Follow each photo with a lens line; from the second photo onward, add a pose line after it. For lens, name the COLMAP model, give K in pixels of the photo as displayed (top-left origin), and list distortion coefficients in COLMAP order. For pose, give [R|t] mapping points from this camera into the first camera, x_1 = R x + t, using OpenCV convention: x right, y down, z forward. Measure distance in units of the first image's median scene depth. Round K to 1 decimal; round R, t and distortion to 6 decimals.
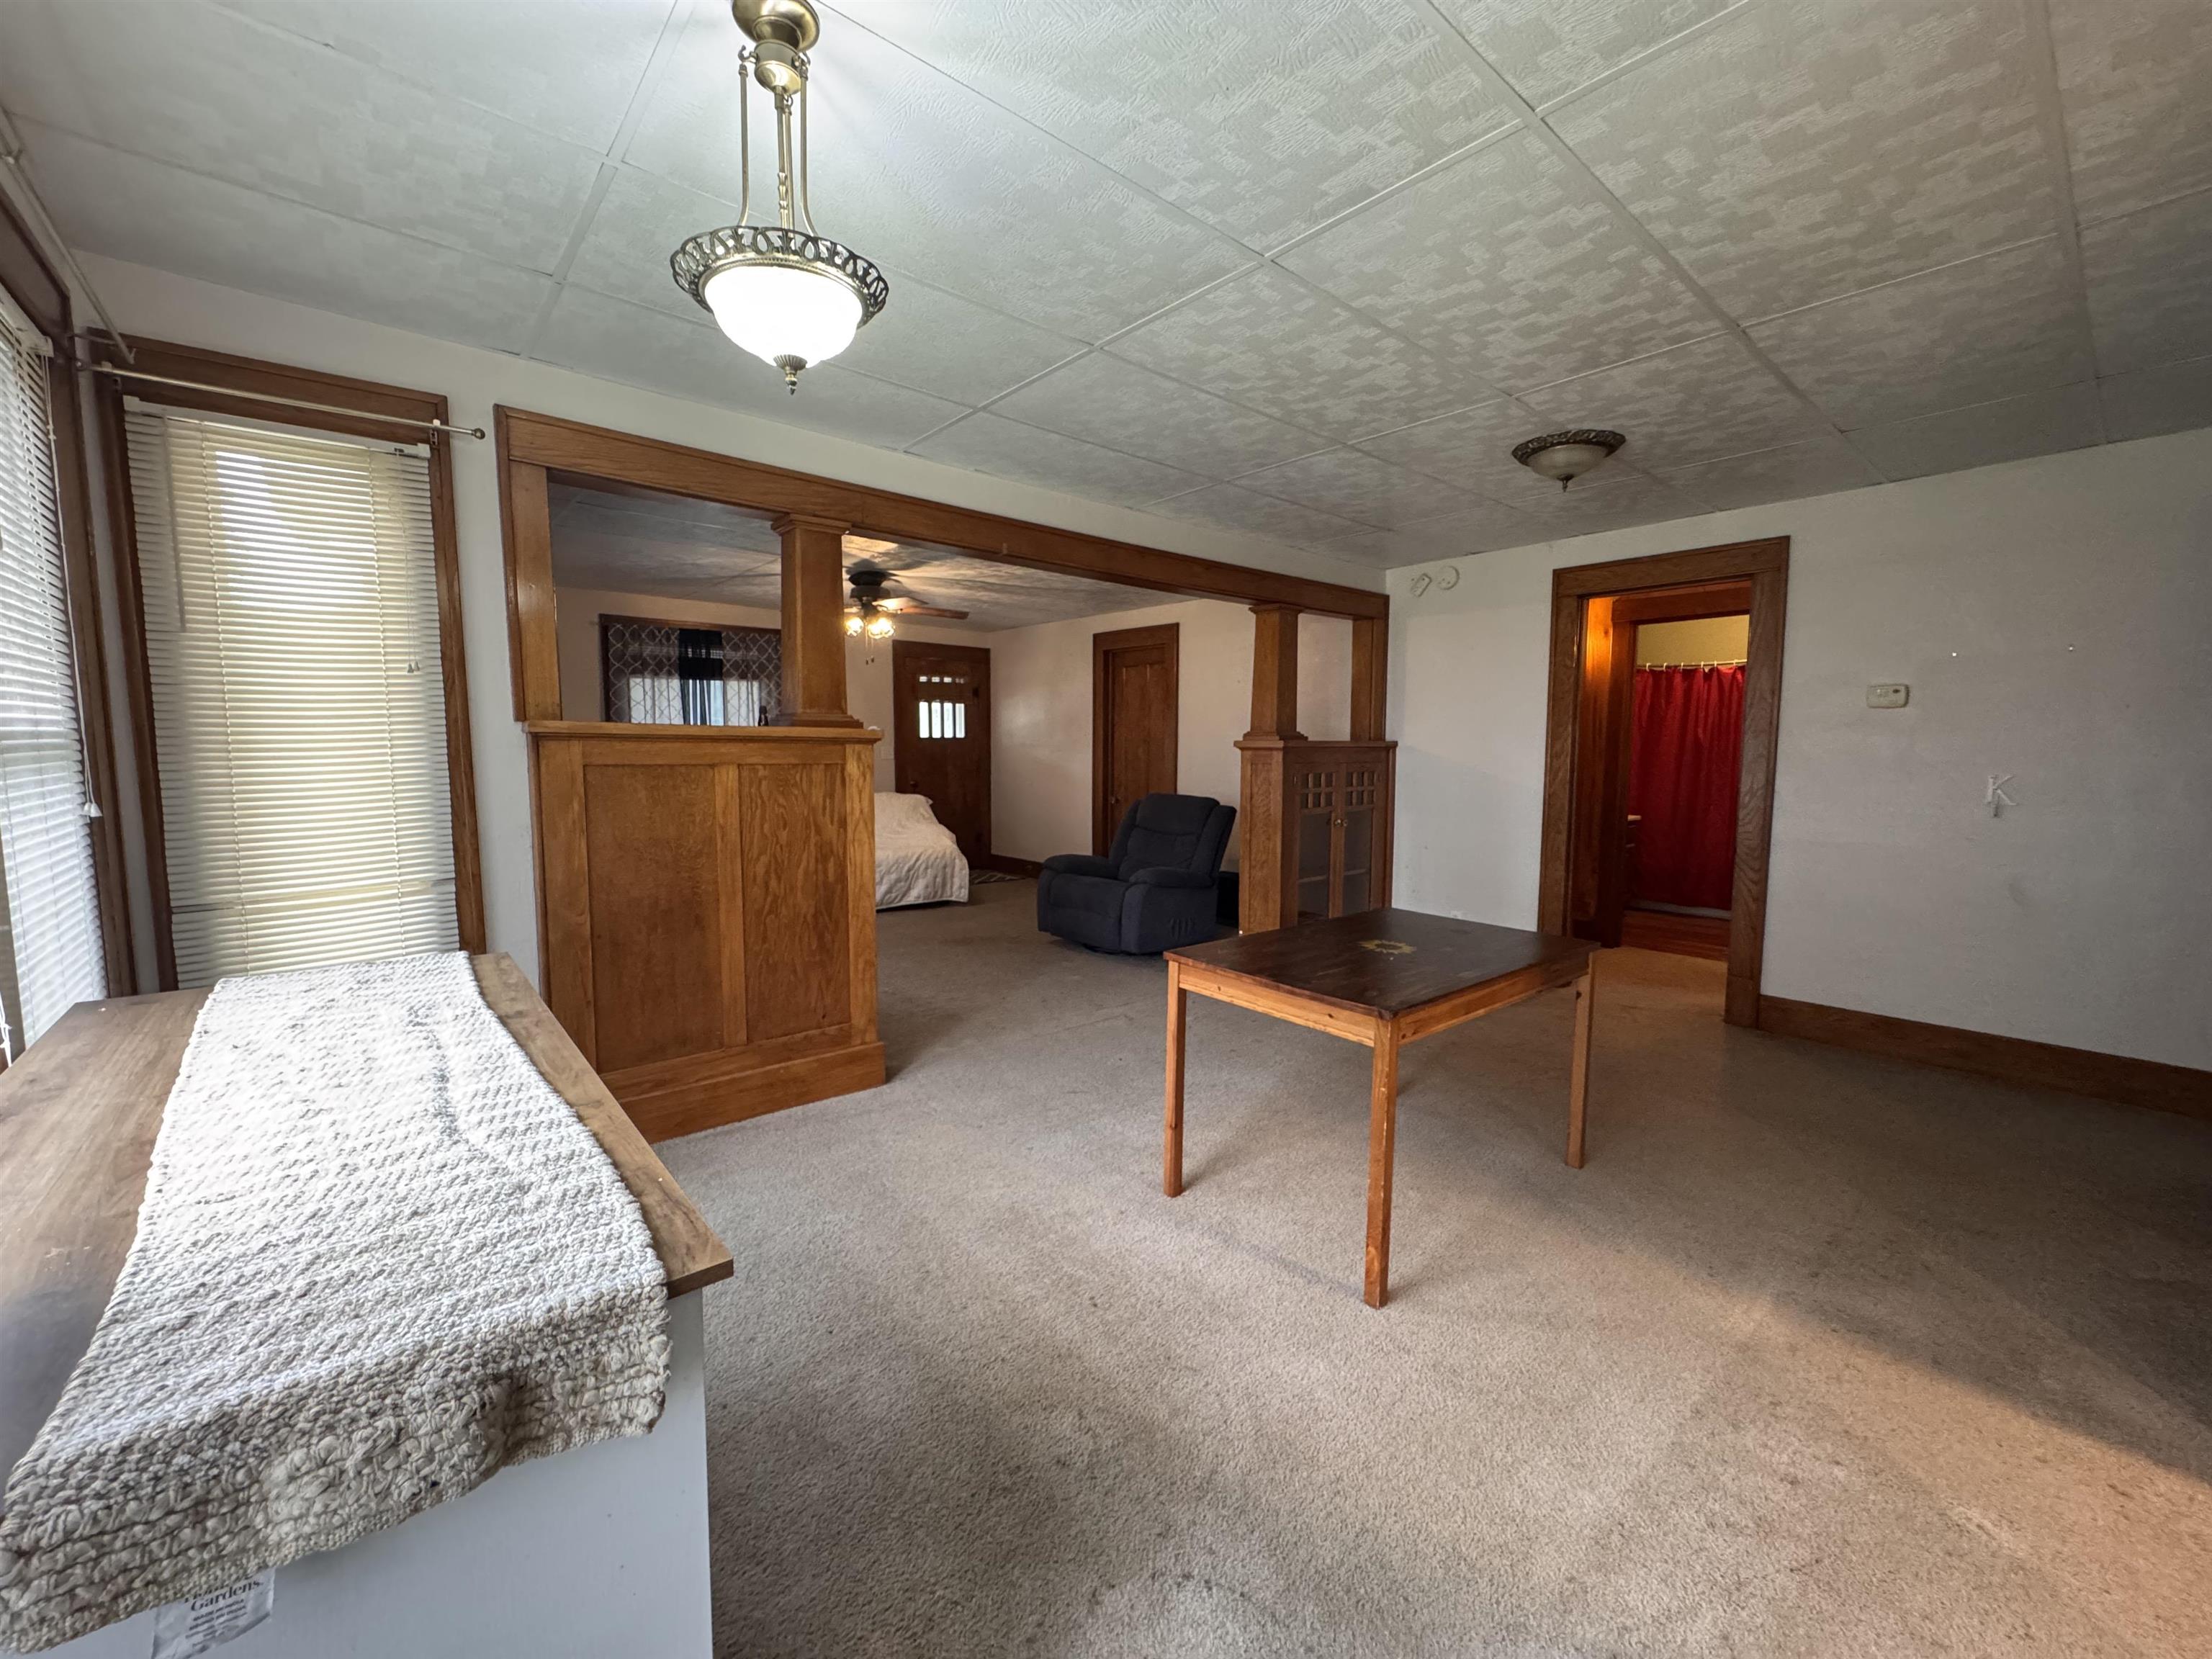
lens RADIAL K [[889.9, 0, 1104.1], [0, 889.9, 830.8], [0, 0, 1]] dist [0.000704, -0.000243]
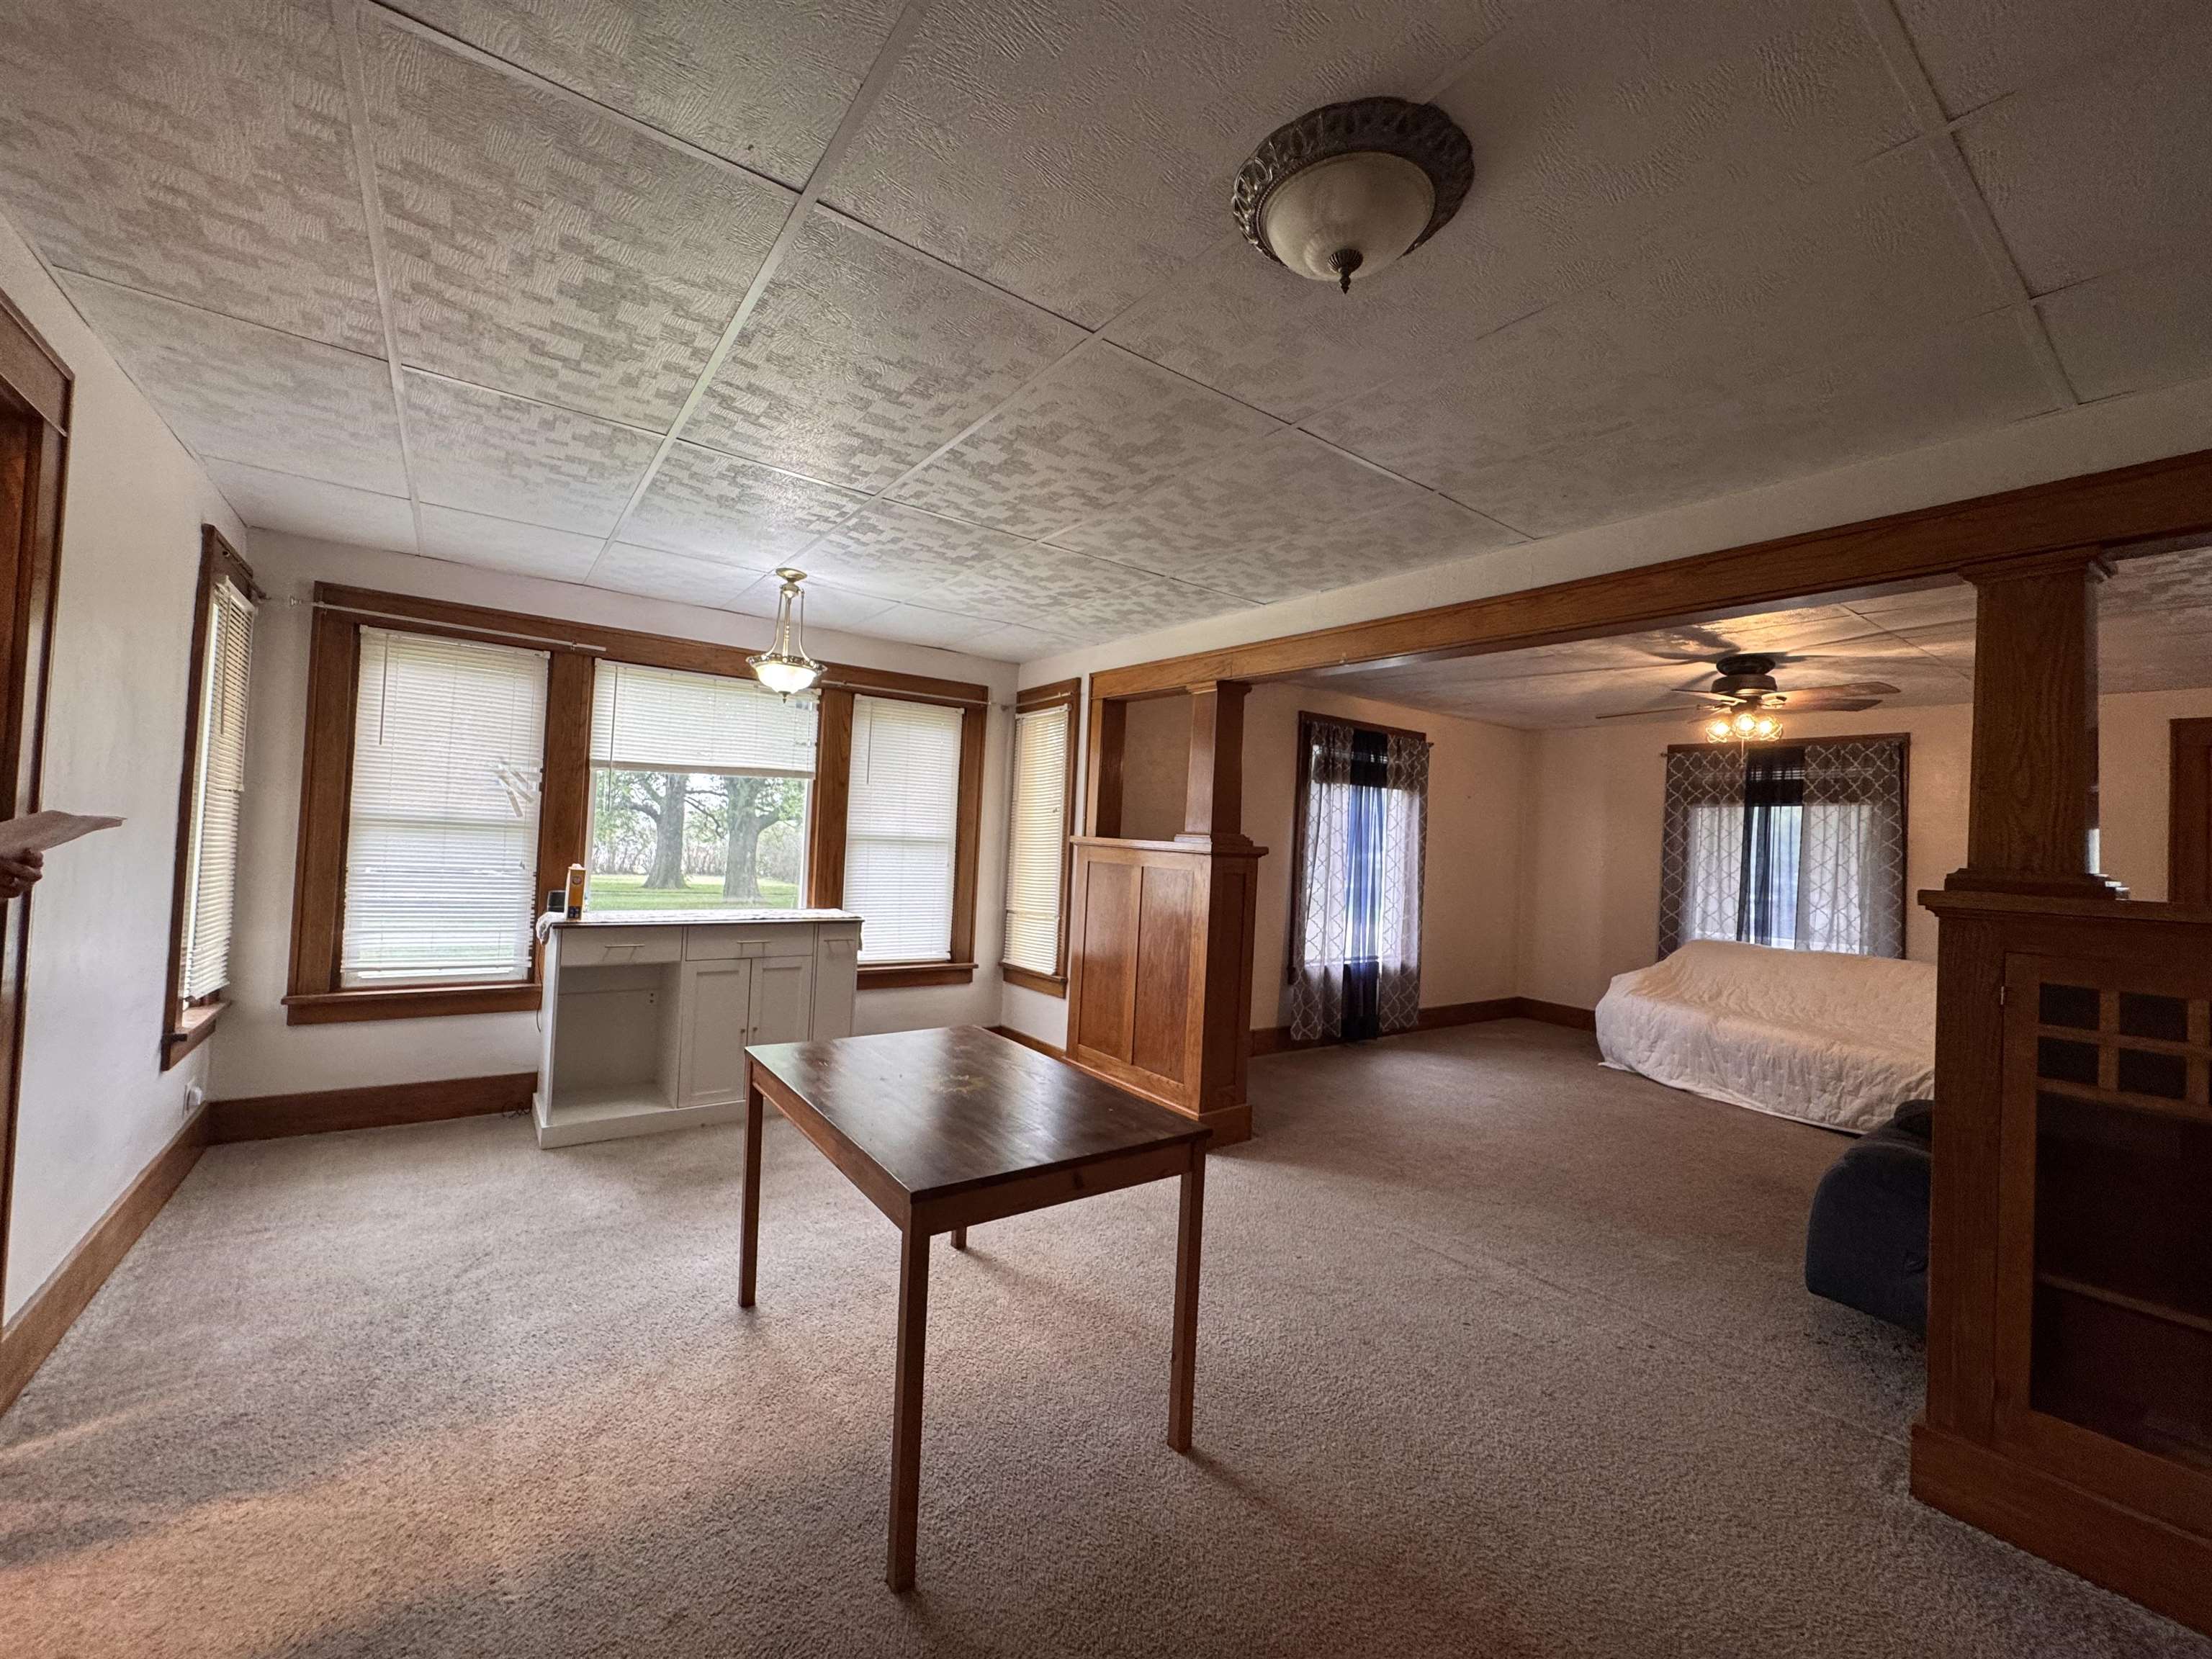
lens RADIAL K [[889.9, 0, 1107.2], [0, 889.9, 819.5], [0, 0, 1]] dist [0.000704, -0.000243]
pose [[-0.073068, -0.030375, -0.996864, 0.457502], [-0.146432, 0.989030, -0.019403, -0.049579], [0.986519, 0.144555, -0.076714, 0.457996]]
